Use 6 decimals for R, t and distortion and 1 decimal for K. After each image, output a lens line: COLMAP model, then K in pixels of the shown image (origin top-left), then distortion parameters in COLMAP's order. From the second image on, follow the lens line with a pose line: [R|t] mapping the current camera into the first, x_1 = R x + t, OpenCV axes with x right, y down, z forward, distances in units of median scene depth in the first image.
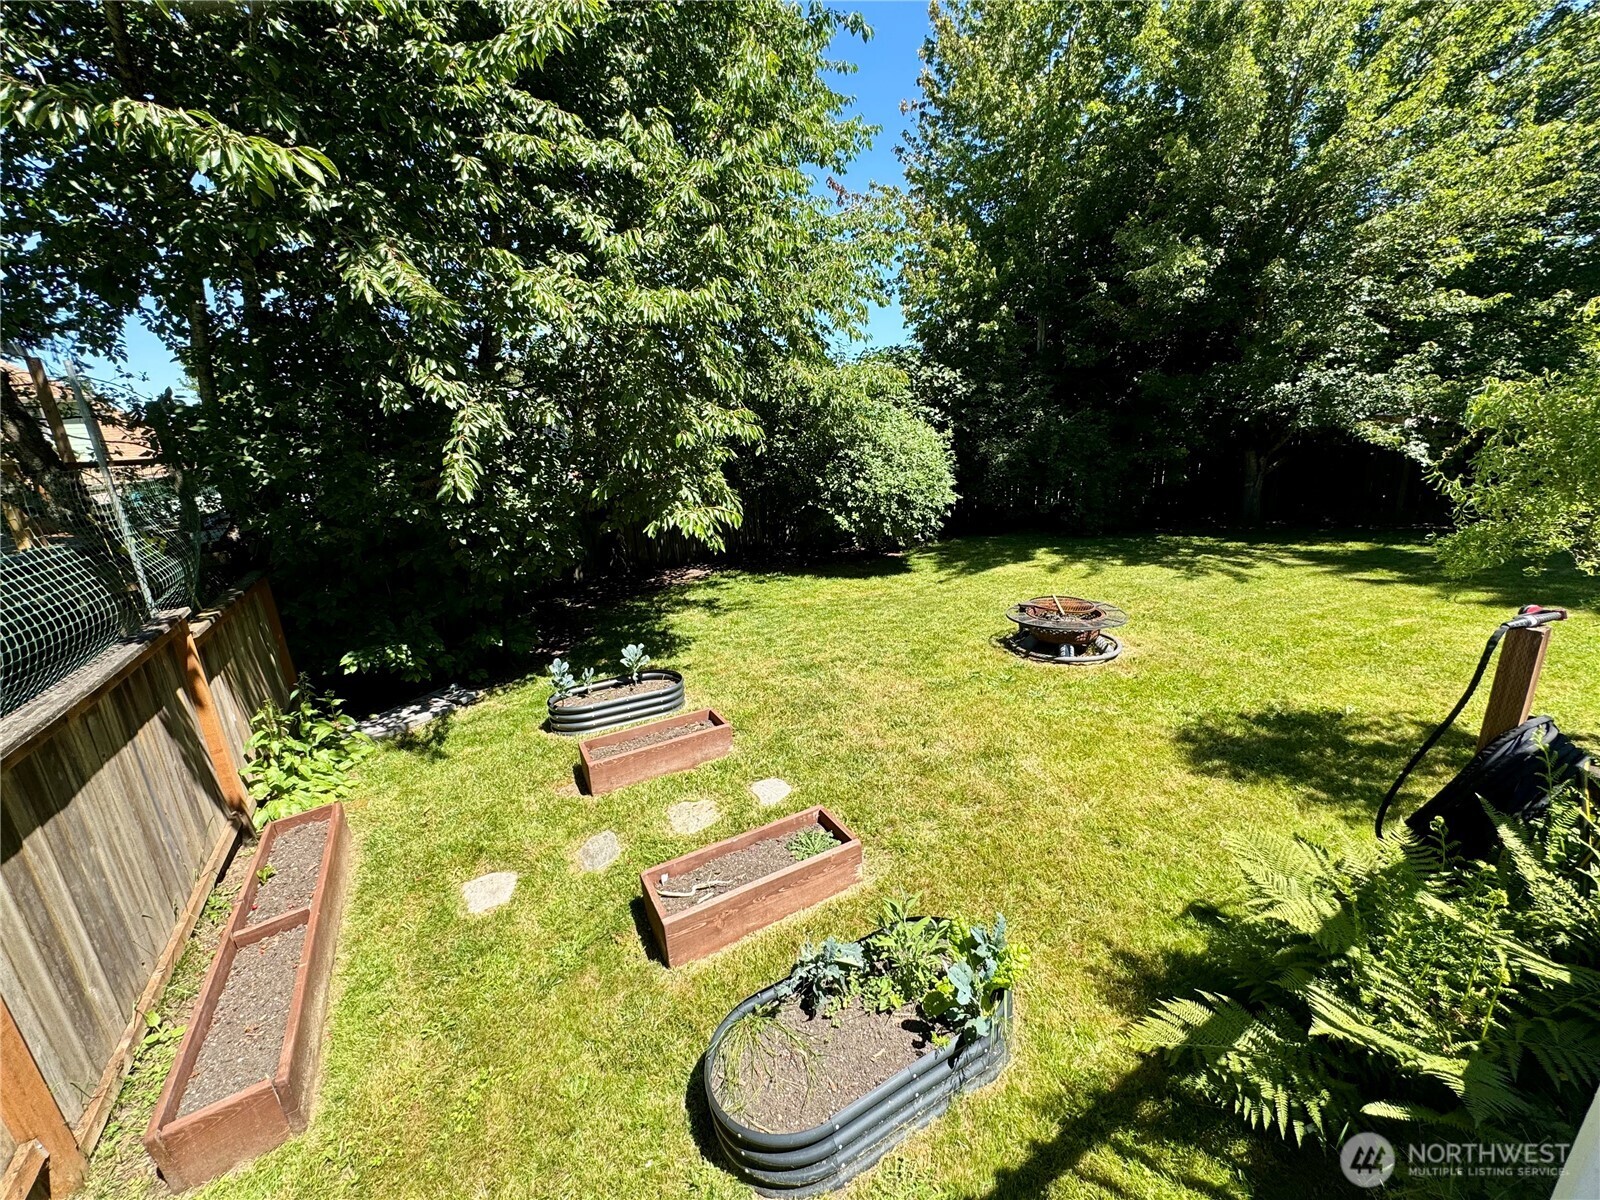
lens RADIAL K [[645.3, 0, 820.1], [0, 645.3, 598.8], [0, 0, 1]] dist [0.000844, 0.000252]
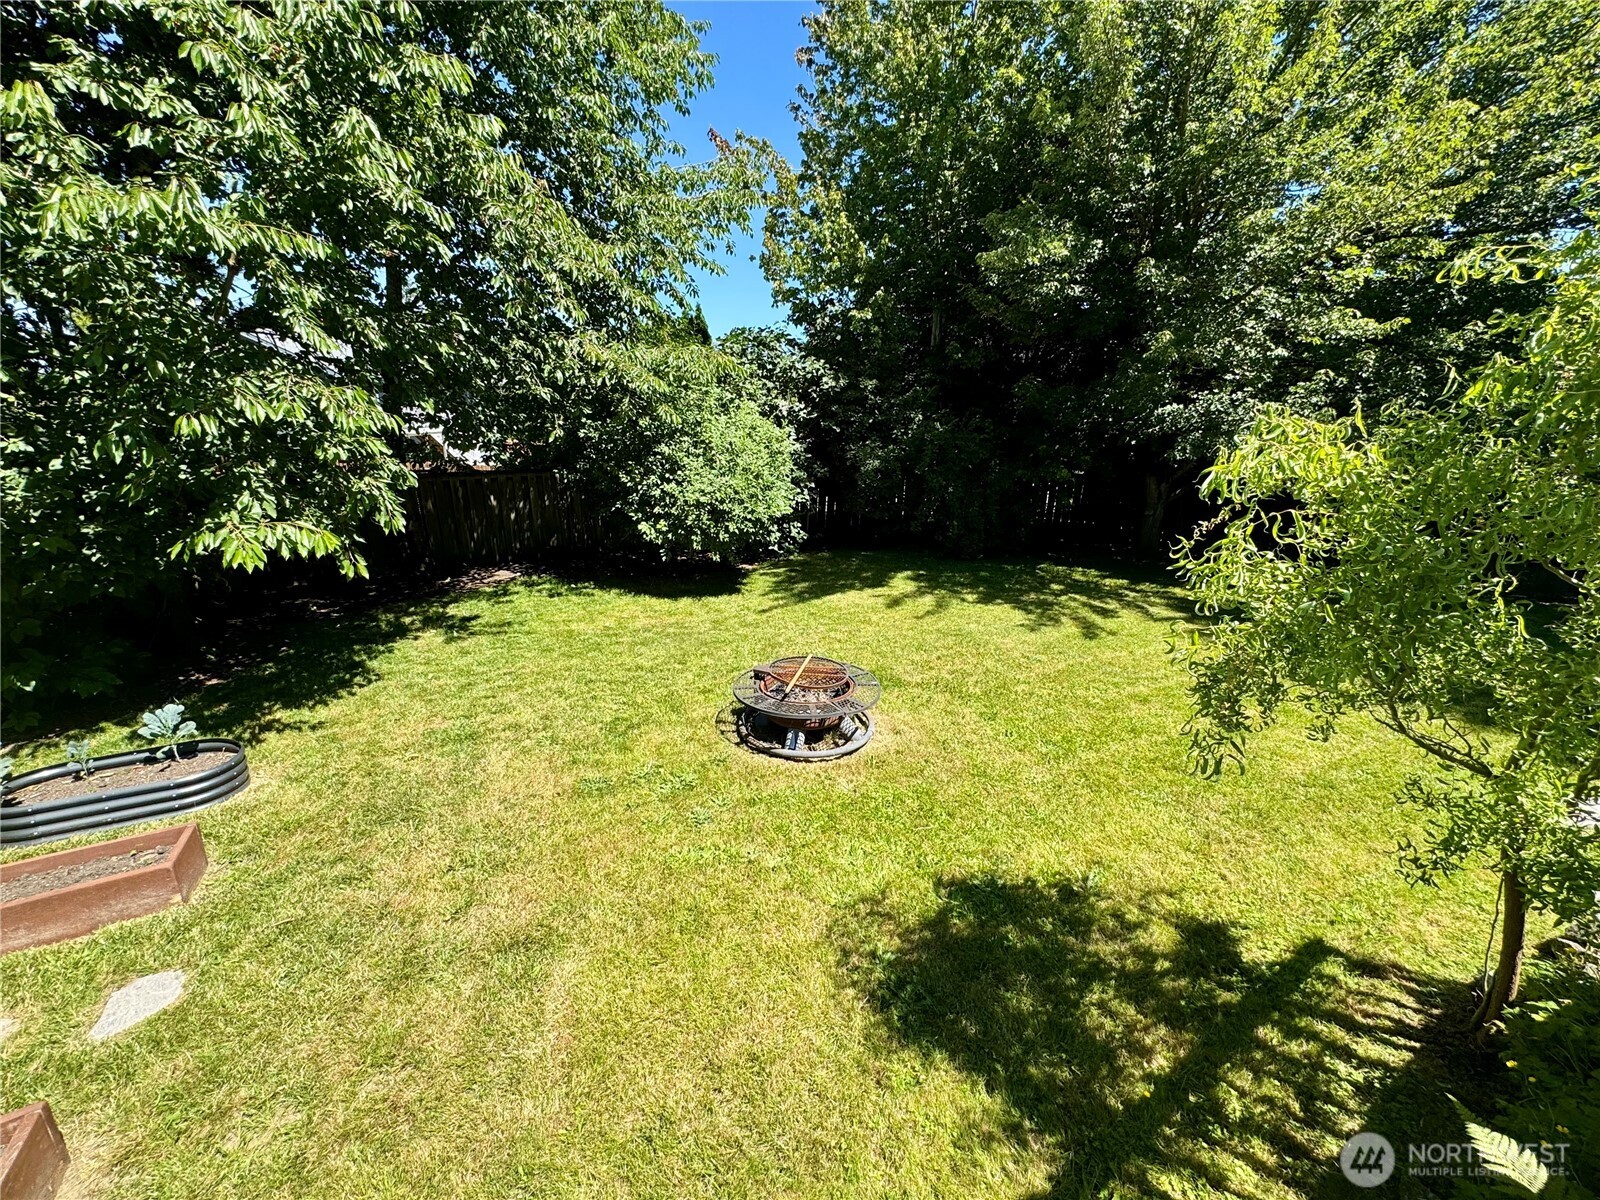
lens RADIAL K [[645.3, 0, 820.1], [0, 645.3, 598.8], [0, 0, 1]] dist [0.000844, 0.000252]
pose [[0.996917, 0.060940, 0.049424, 0.234114], [-0.061972, 0.997885, 0.019627, -0.064479], [-0.048123, -0.022629, 0.998585, 0.157029]]
